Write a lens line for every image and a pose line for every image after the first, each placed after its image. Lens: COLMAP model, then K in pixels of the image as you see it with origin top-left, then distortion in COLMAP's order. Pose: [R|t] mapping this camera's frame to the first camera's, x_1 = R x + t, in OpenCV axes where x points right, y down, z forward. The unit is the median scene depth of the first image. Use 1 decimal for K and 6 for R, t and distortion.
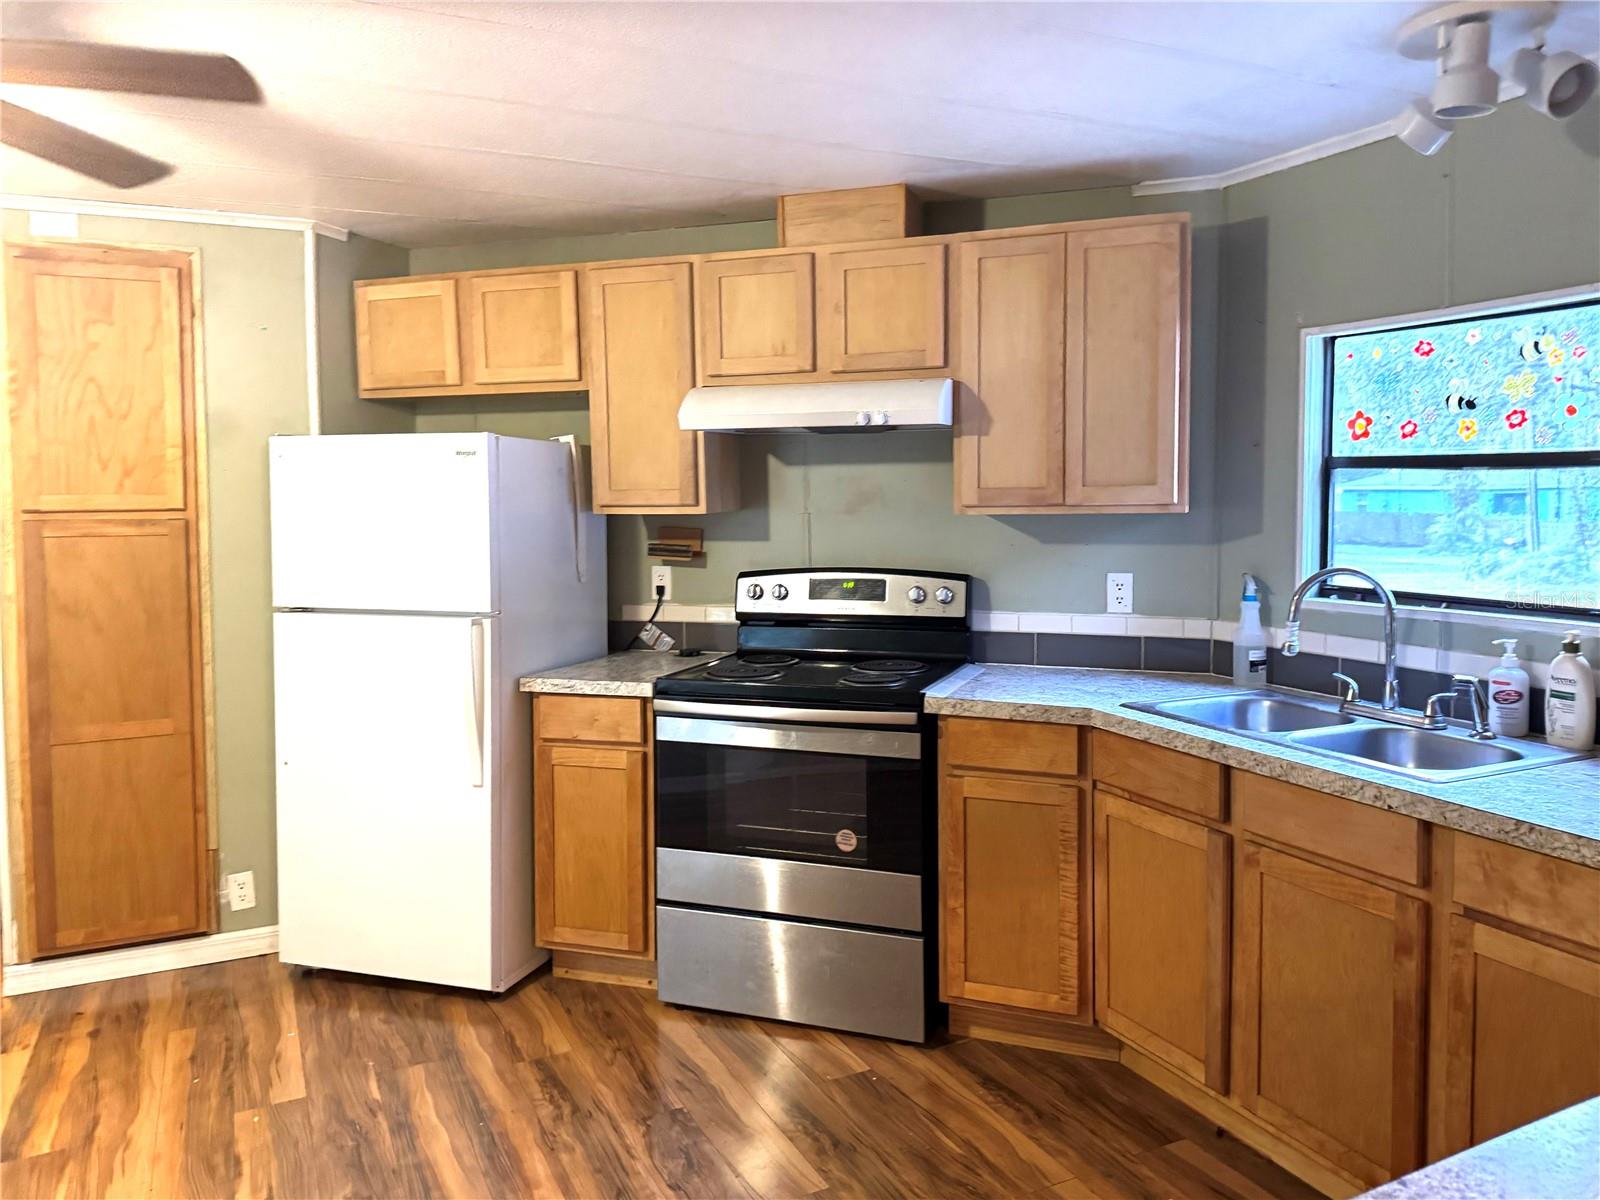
lens RADIAL K [[1141.2, 0, 797.3], [0, 1141.2, 595.3], [0, 0, 1]] dist [0.013998, -0.036185]
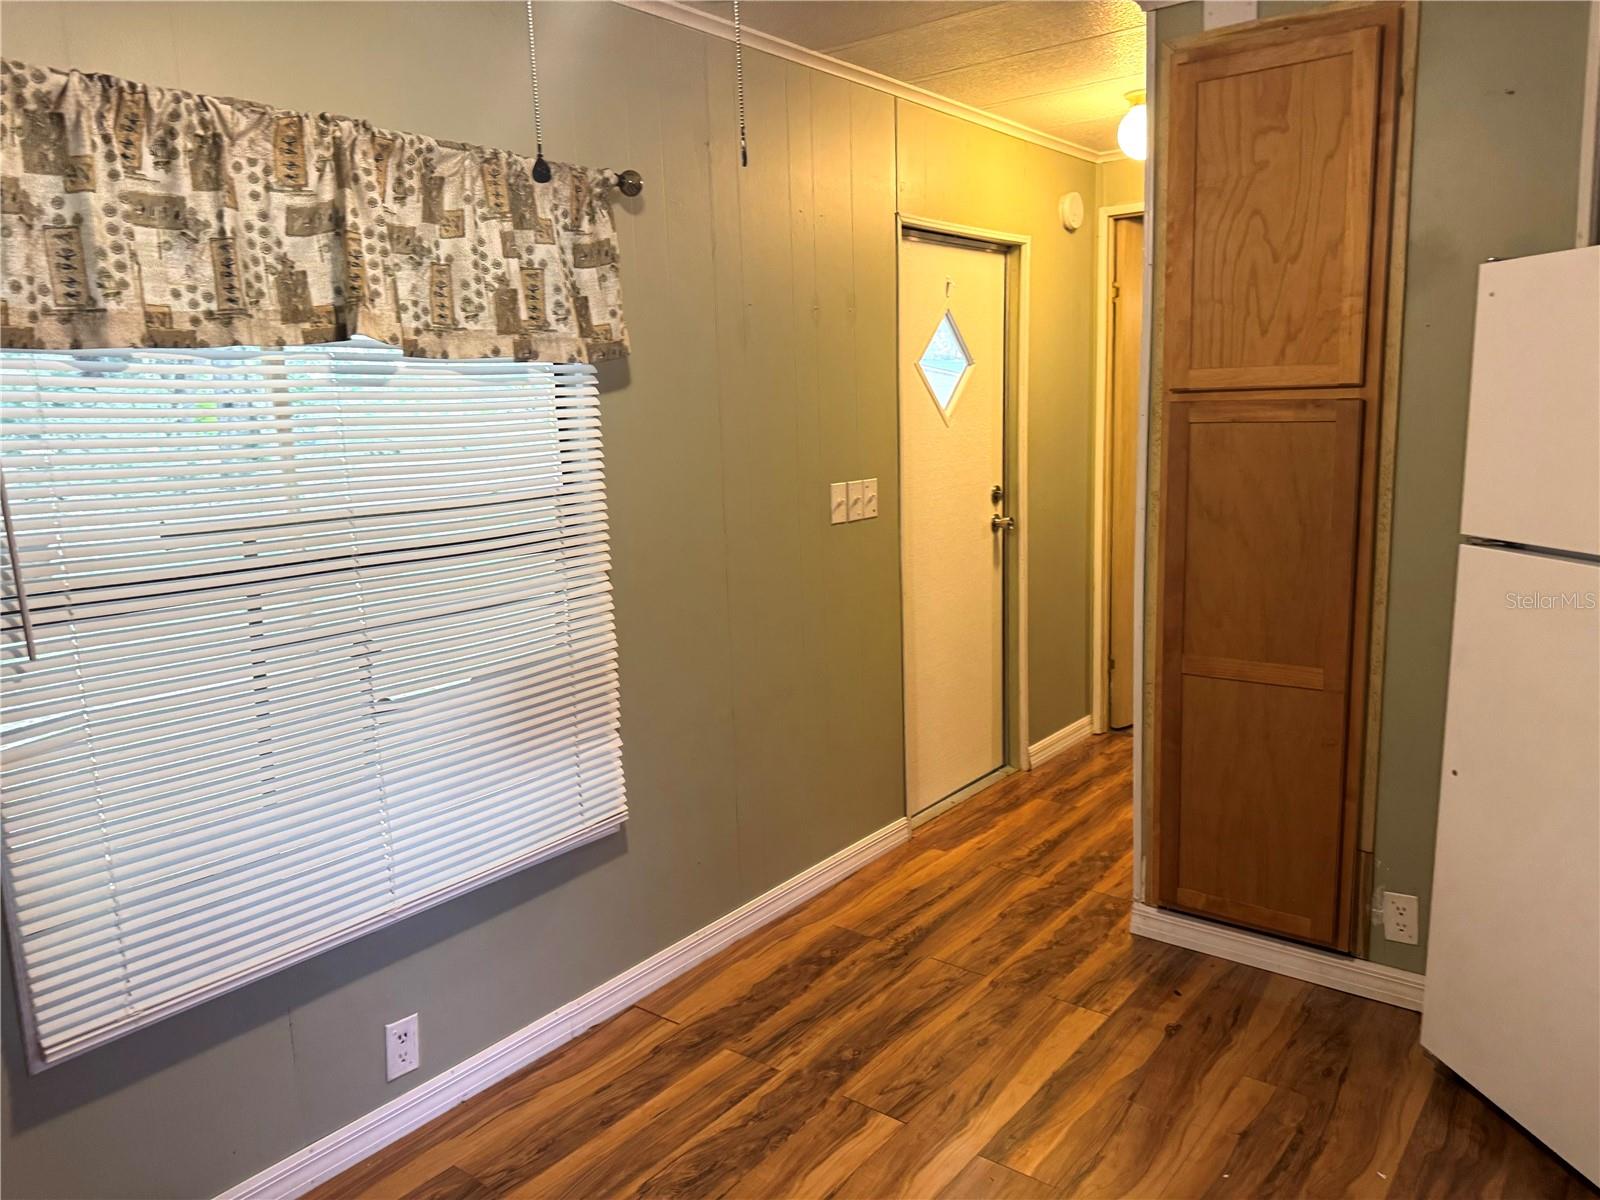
lens RADIAL K [[1141.2, 0, 795.8], [0, 1141.2, 587.2], [0, 0, 1]] dist [0.013998, -0.036185]
pose [[0.428487, 0.142190, -0.892290, -0.039138], [-0.051340, 0.989776, 0.133071, -0.027930], [0.902088, -0.011209, 0.431406, 0.385298]]
